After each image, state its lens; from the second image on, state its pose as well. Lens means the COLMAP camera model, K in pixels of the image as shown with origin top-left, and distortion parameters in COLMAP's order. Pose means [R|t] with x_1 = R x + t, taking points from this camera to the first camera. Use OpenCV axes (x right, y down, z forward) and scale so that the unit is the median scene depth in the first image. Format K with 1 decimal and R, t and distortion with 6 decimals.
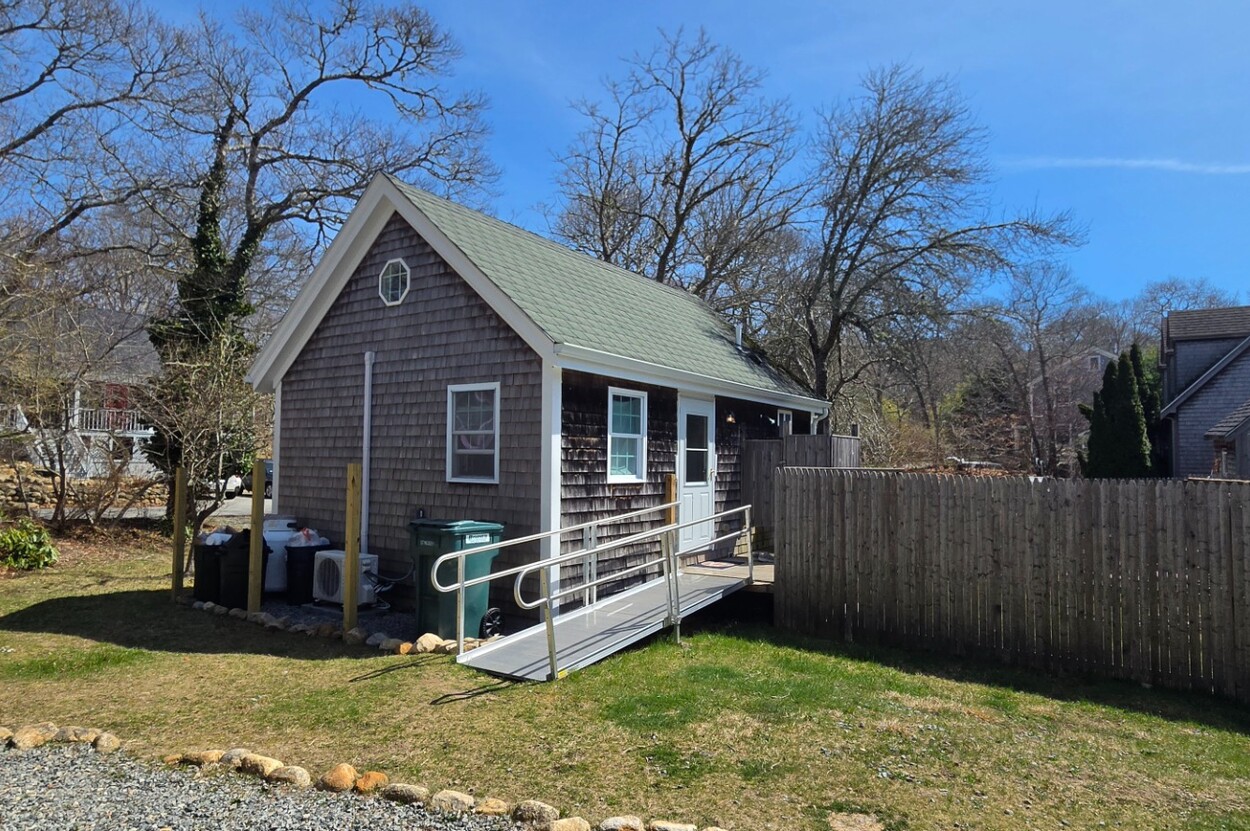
lens RADIAL K [[742.0, 0, 625.5], [0, 742.0, 424.8], [0, 0, 1]] dist [0.016461, 0.001520]
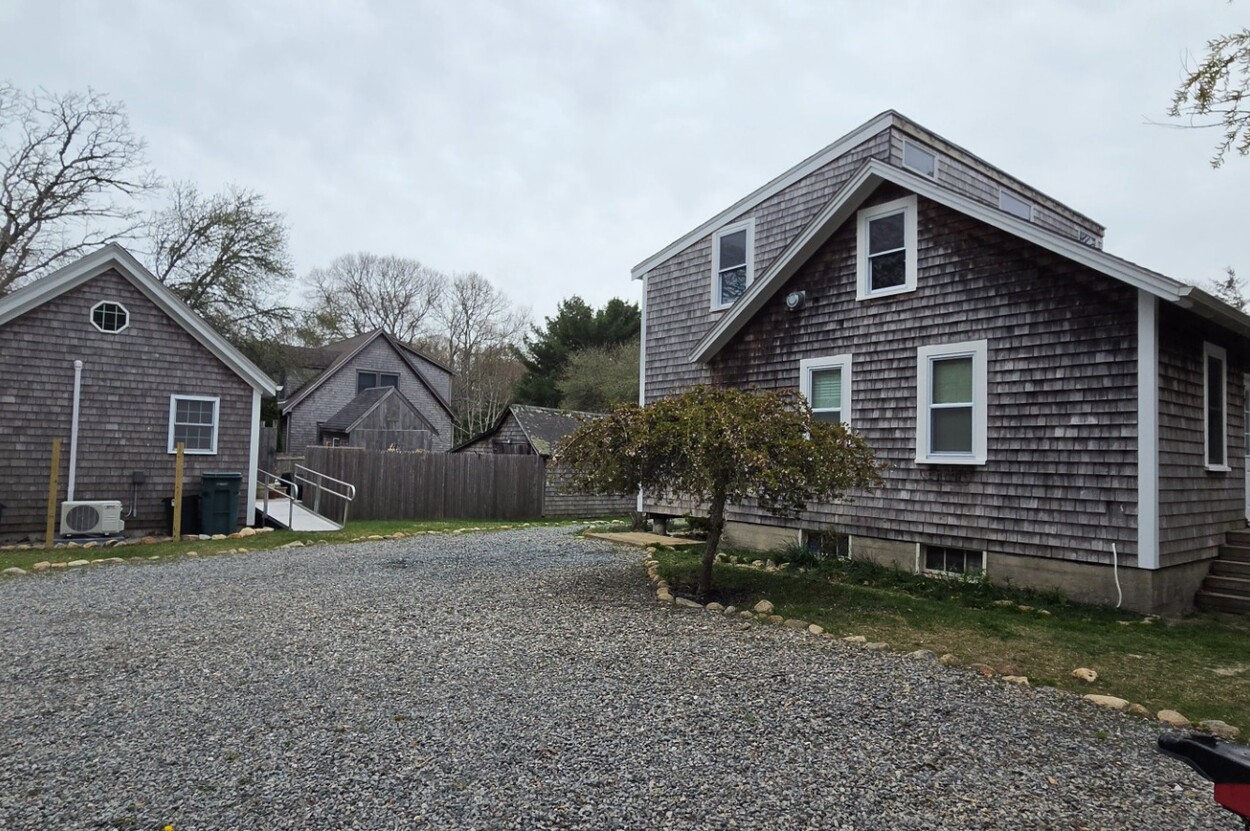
lens RADIAL K [[742.0, 0, 624.4], [0, 742.0, 417.8], [0, 0, 1]] dist [0.016461, 0.001520]
pose [[0.296767, 0.049573, 0.953662, -1.387953], [-0.075831, 0.996721, -0.028214, -0.028216], [-0.951934, -0.063944, 0.299553, -0.415614]]
